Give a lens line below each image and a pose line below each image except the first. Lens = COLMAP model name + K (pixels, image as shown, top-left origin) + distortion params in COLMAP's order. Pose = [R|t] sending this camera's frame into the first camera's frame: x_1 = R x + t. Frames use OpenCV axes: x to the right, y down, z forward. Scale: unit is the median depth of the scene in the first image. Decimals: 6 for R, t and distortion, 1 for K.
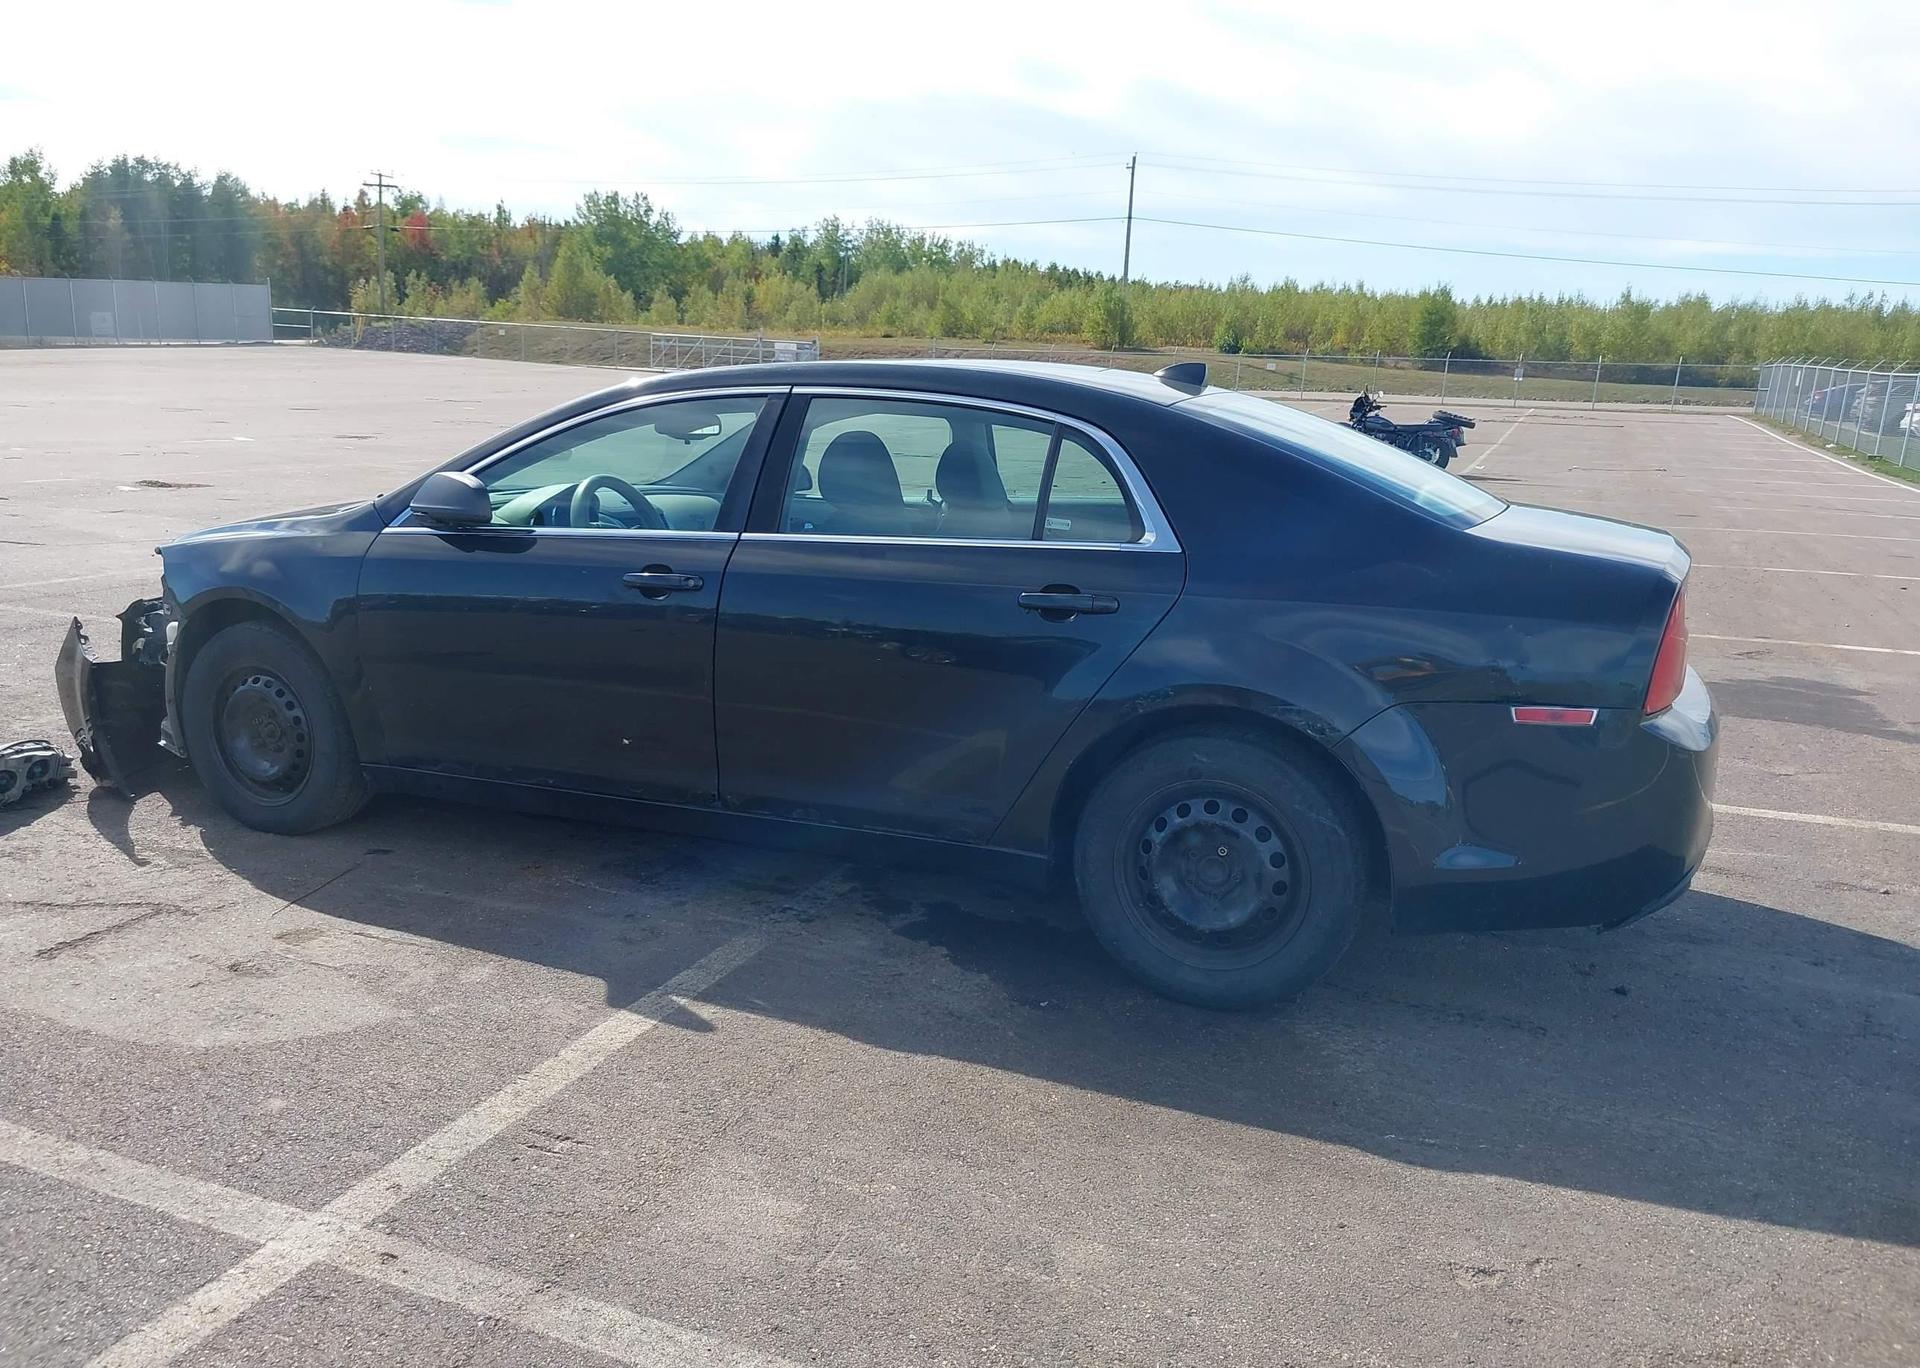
lens RADIAL K [[1512.1, 0, 938.8], [0, 1512.1, 698.4], [0, 0, 1]] dist [0.014543, -0.018312]
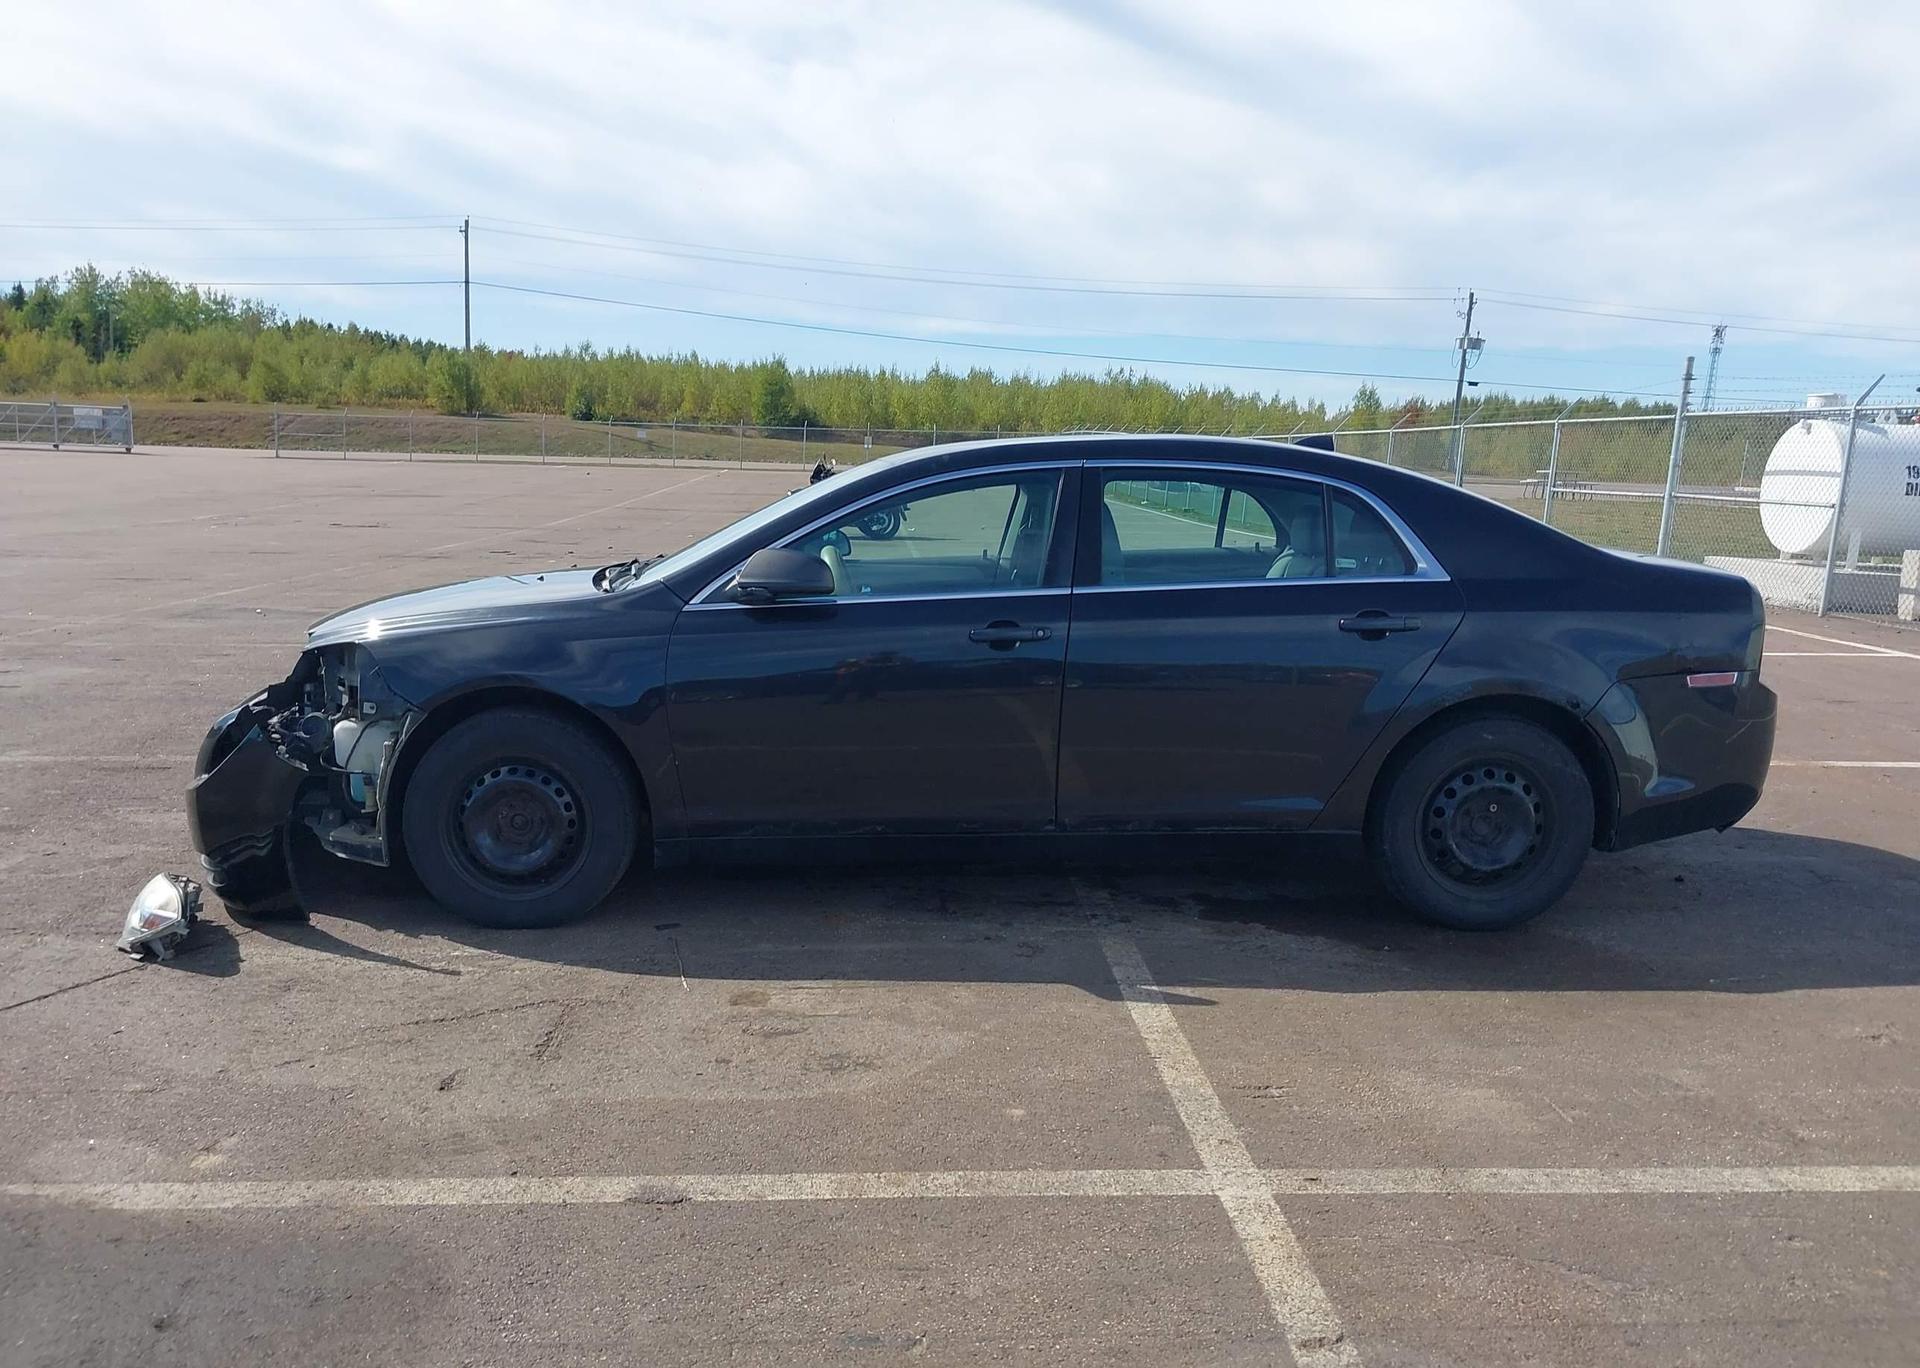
lens RADIAL K [[1512.1, 0, 948.8], [0, 1512.1, 731.8], [0, 0, 1]] dist [0.014543, -0.018312]
pose [[0.900457, -0.090168, 0.425495, -0.555104], [0.099026, 0.995084, 0.001307, -0.008747], [-0.423522, 0.040958, 0.904960, 0.007643]]
